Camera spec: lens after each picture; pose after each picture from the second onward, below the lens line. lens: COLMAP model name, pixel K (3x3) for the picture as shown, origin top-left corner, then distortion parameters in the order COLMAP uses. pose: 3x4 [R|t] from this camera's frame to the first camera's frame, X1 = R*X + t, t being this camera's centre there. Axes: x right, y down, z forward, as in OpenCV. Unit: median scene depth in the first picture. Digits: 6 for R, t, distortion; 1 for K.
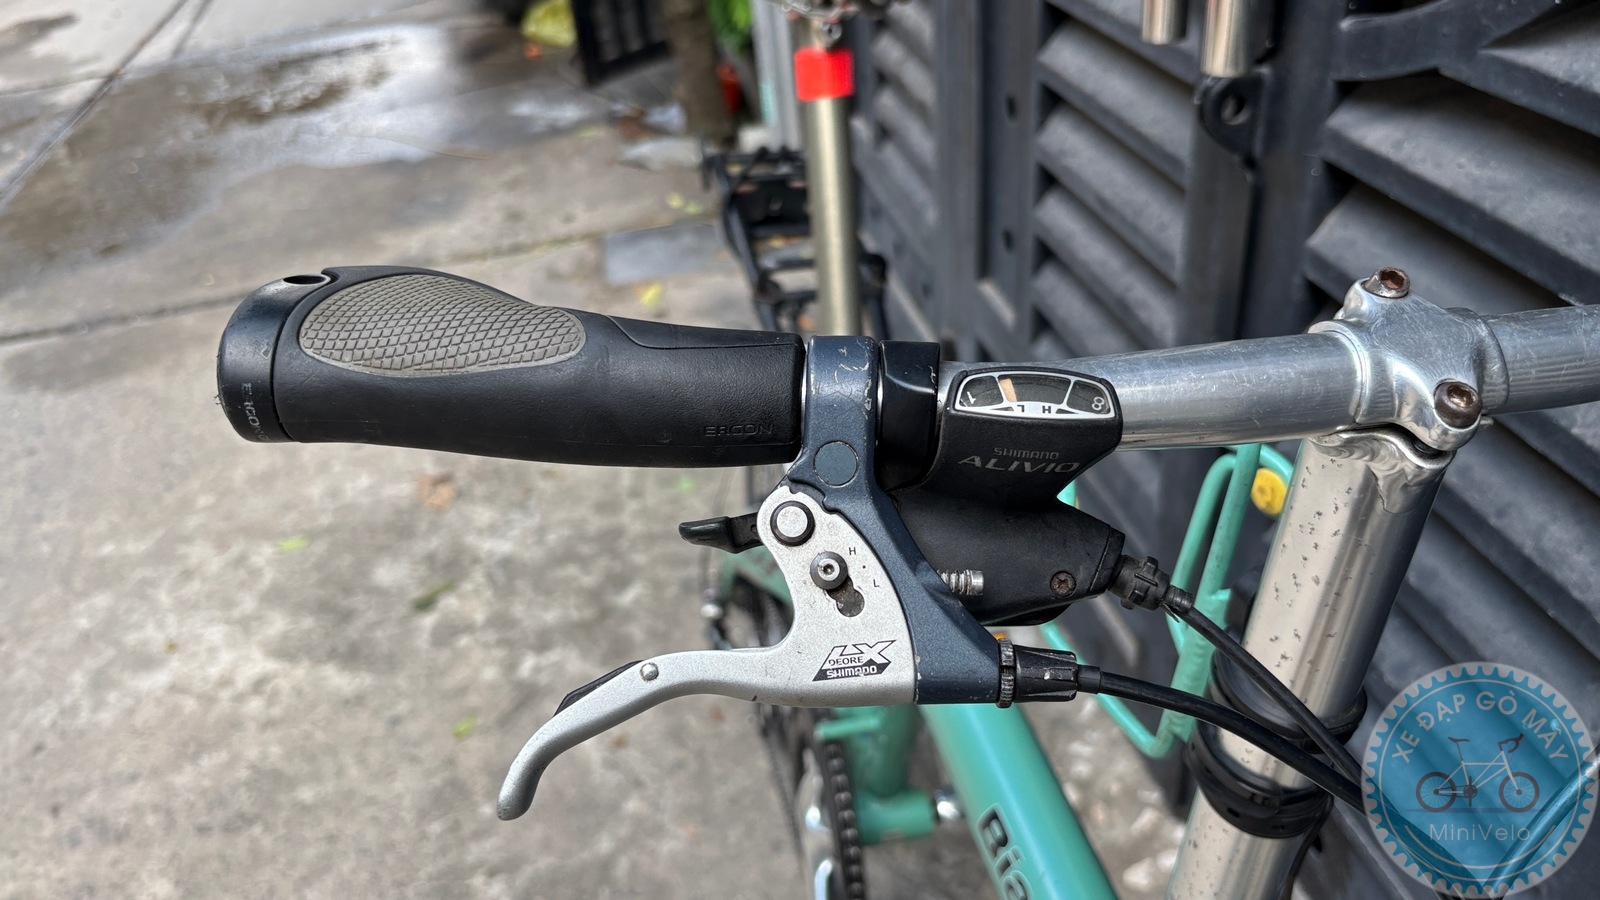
lens RADIAL K [[1177.6, 0, 799.2], [0, 1177.6, 457.8], [0, 0, 1]] dist [0.031864, -0.039806]
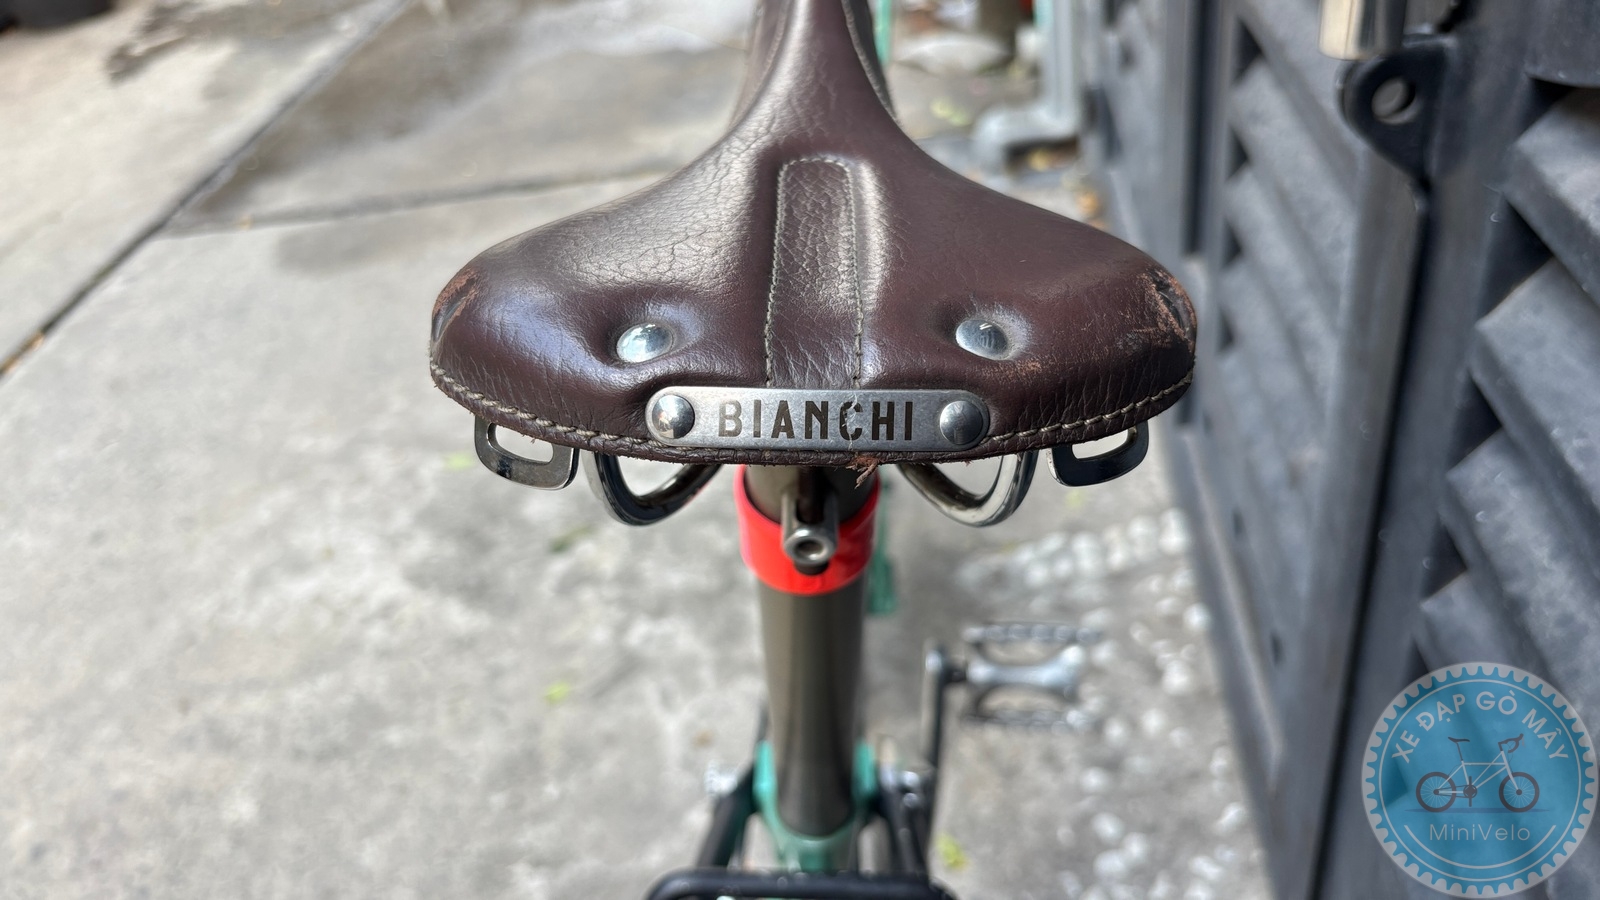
lens RADIAL K [[1213.9, 0, 800.3], [0, 1213.9, 473.0], [0, 0, 1]] dist [0.002065, -0.000648]
pose [[0.963231, 0.120355, -0.240210, 0.108869], [-0.098342, 0.989947, 0.101656, -0.059376], [0.250029, -0.074295, 0.965384, 0.120780]]
